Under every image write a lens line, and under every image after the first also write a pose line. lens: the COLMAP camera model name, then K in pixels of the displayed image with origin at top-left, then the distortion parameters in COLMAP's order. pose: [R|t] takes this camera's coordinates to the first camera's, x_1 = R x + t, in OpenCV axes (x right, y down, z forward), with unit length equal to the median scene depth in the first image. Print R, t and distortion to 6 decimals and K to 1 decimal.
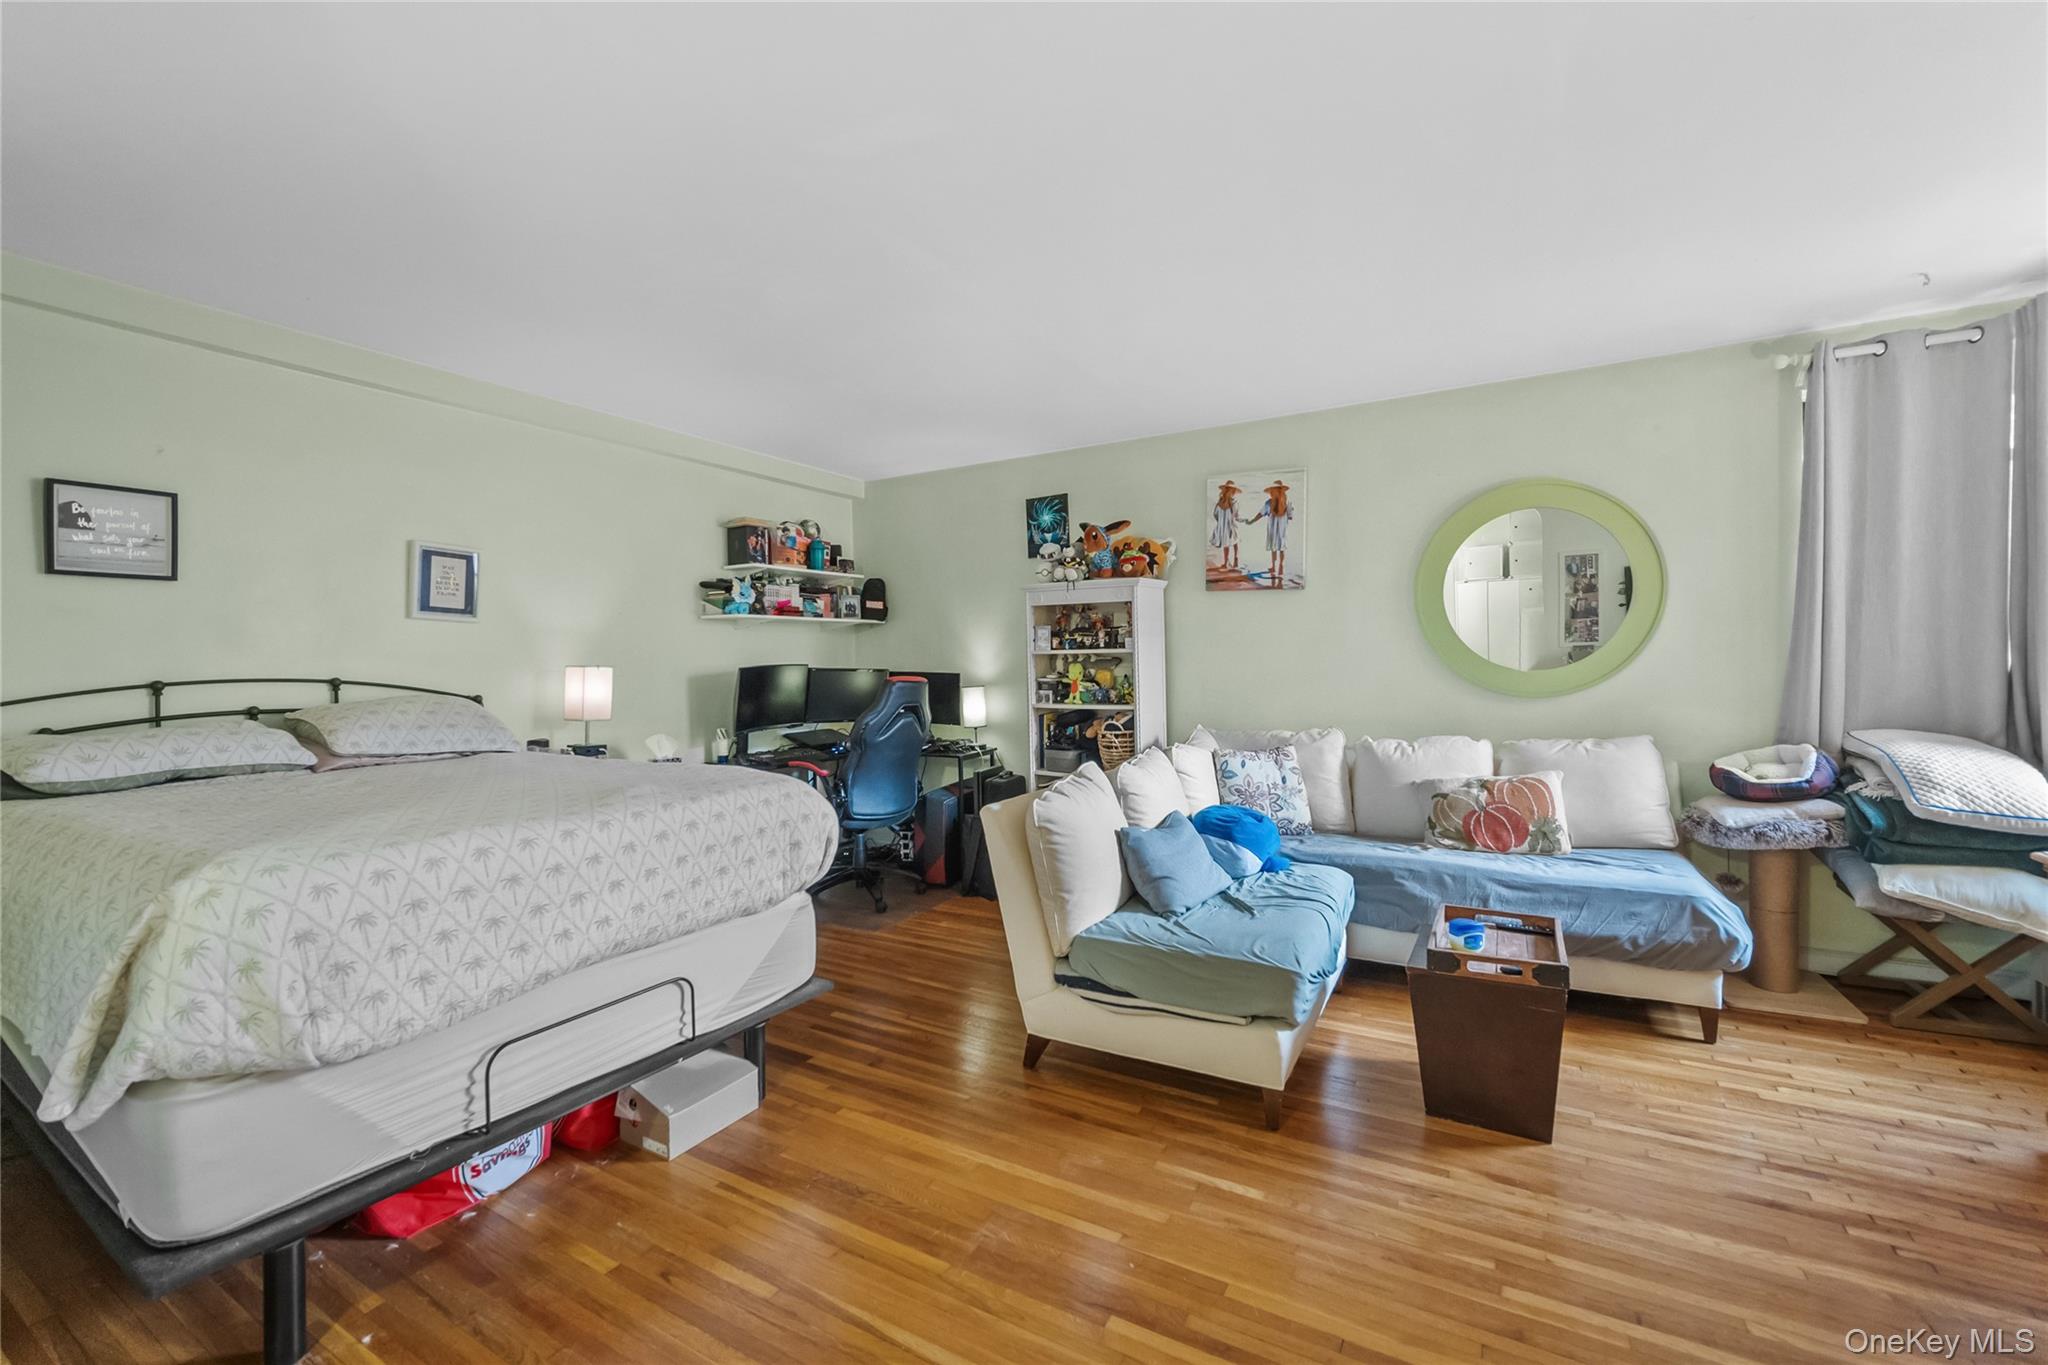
lens RADIAL K [[846.4, 0, 1021.9], [0, 846.4, 667.5], [0, 0, 1]] dist [0.001099, -0.003563]
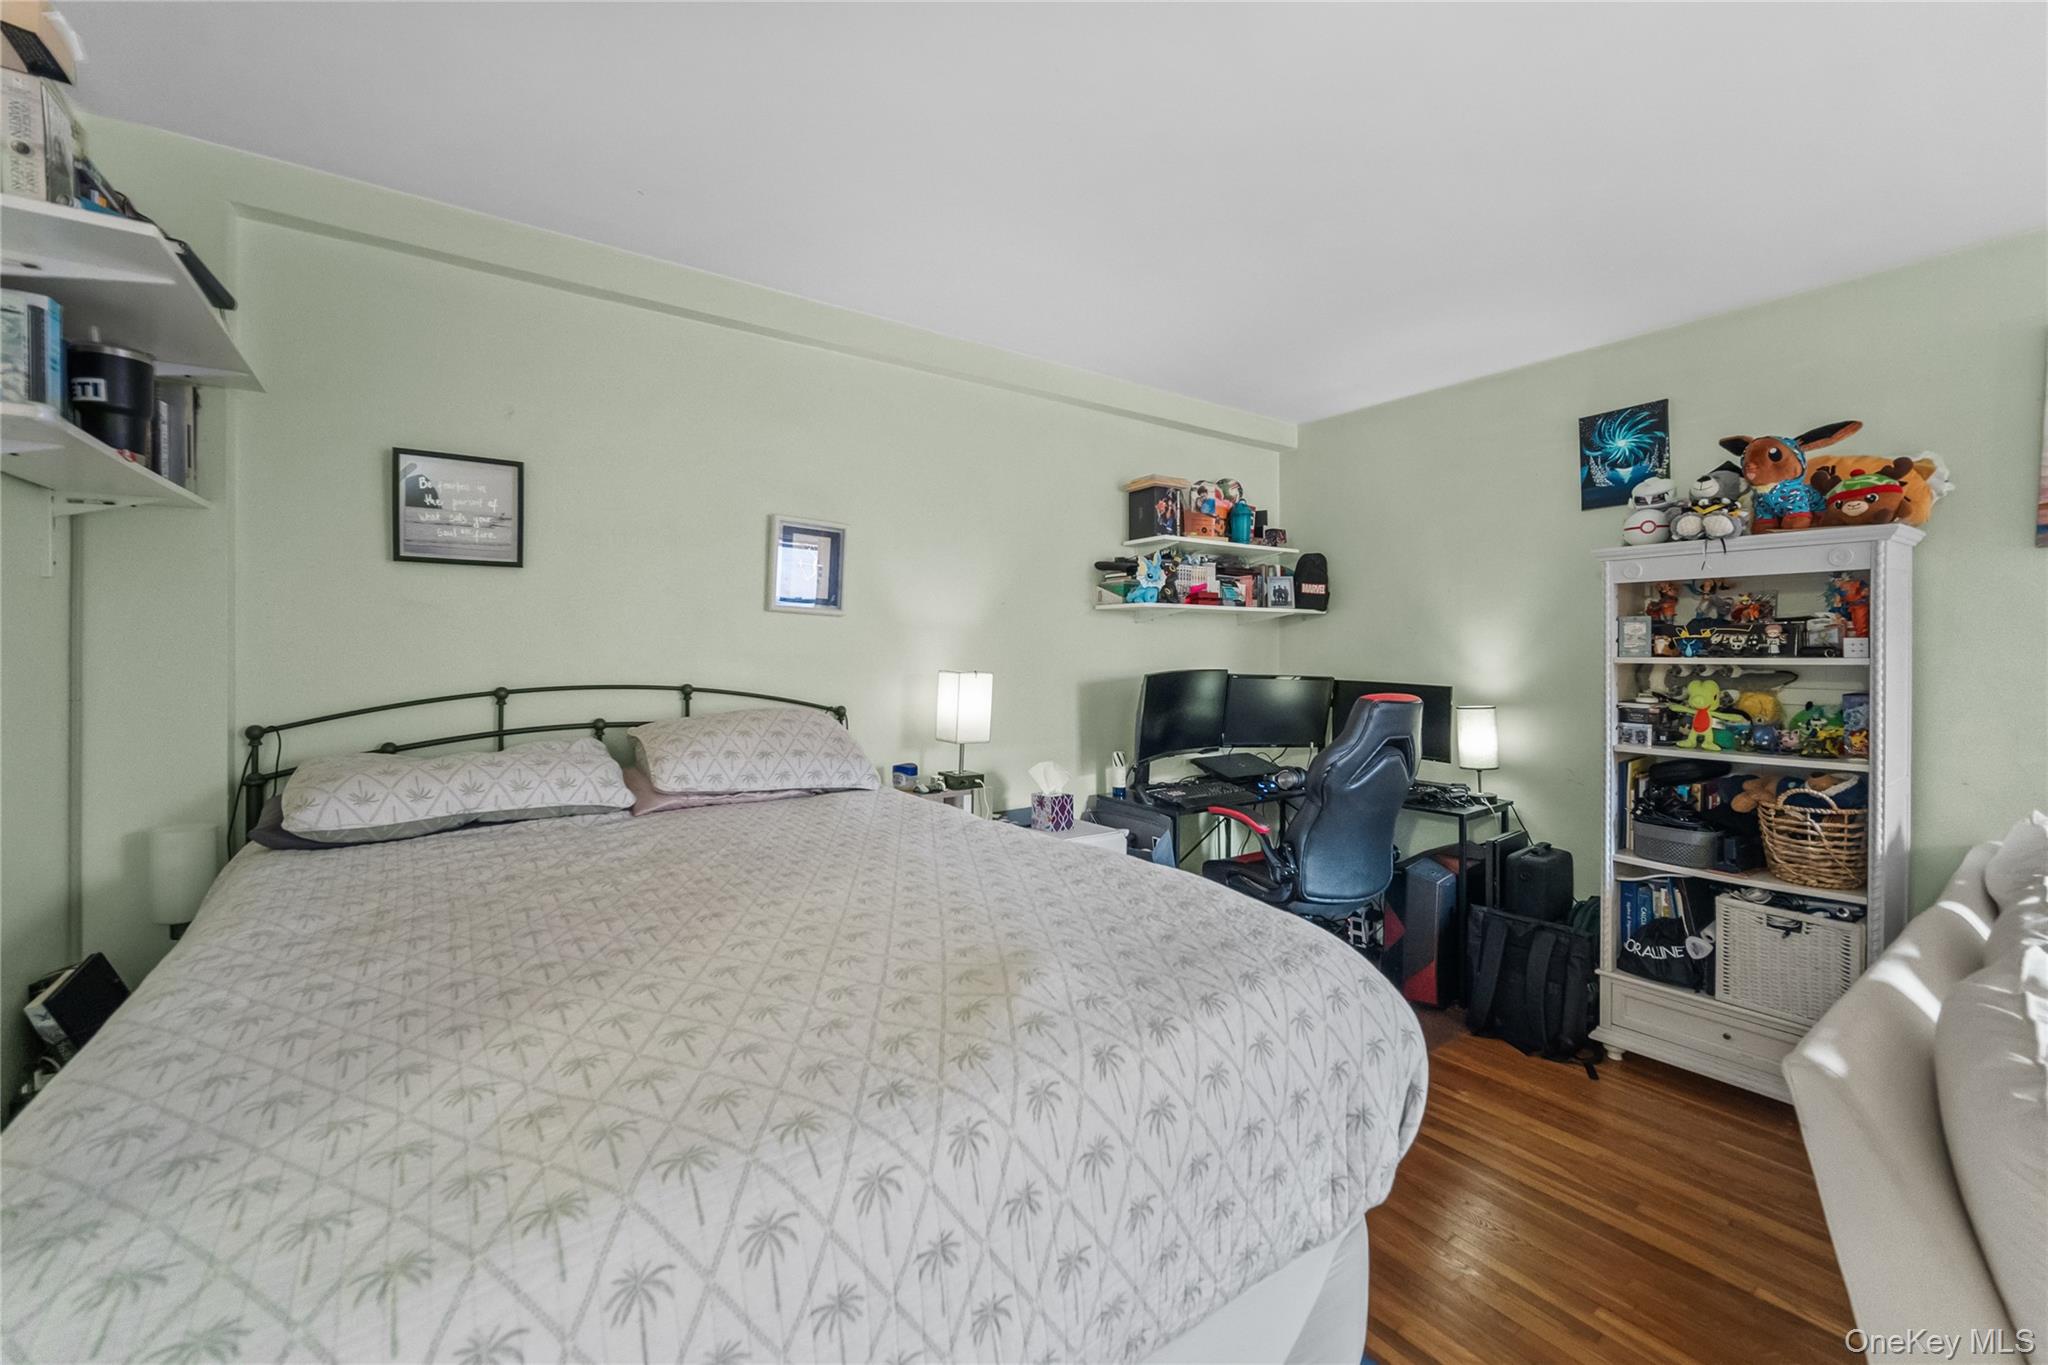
lens RADIAL K [[823.1, 0, 1013.0], [0, 823.1, 658.3], [0, 0, 1]] dist [-0.001461, -0.000256]
pose [[0.910366, 0.016312, -0.413481, -0.183135], [-0.015855, 0.999864, 0.004536, -0.020067], [0.413499, 0.002426, 0.910501, 0.379496]]
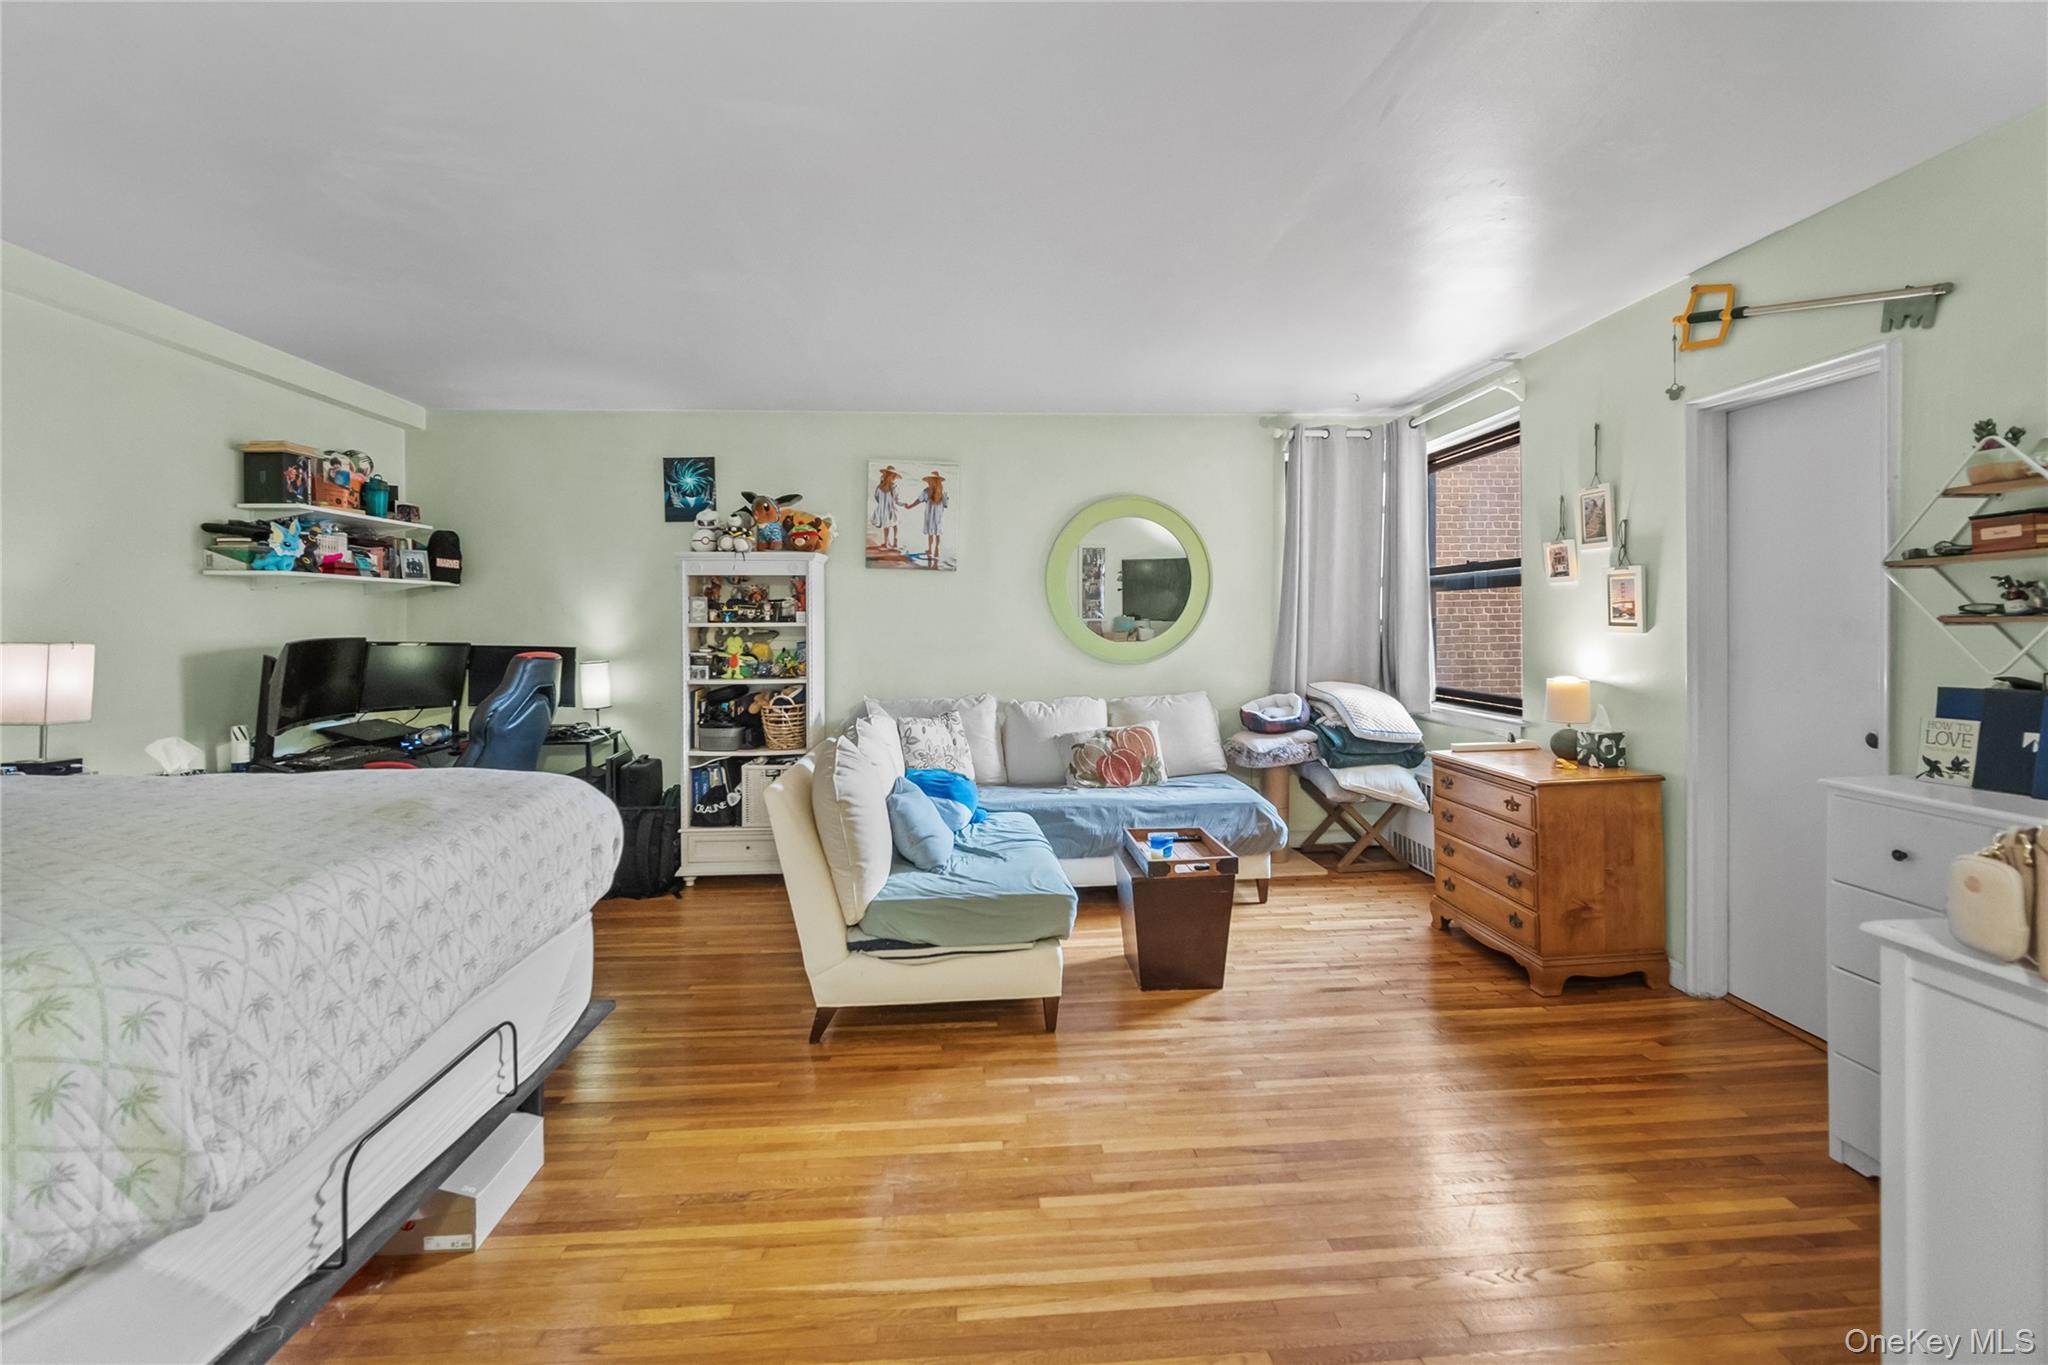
lens RADIAL K [[866.4, 0, 1024.7], [0, 866.4, 621.3], [0, 0, 1]] dist [-0.002105, 0.000333]
pose [[0.828248, 0.009789, 0.560276, -0.288392], [-0.002254, 0.999898, -0.014138, -0.012128], [-0.560357, 0.010447, 0.828185, -0.001442]]
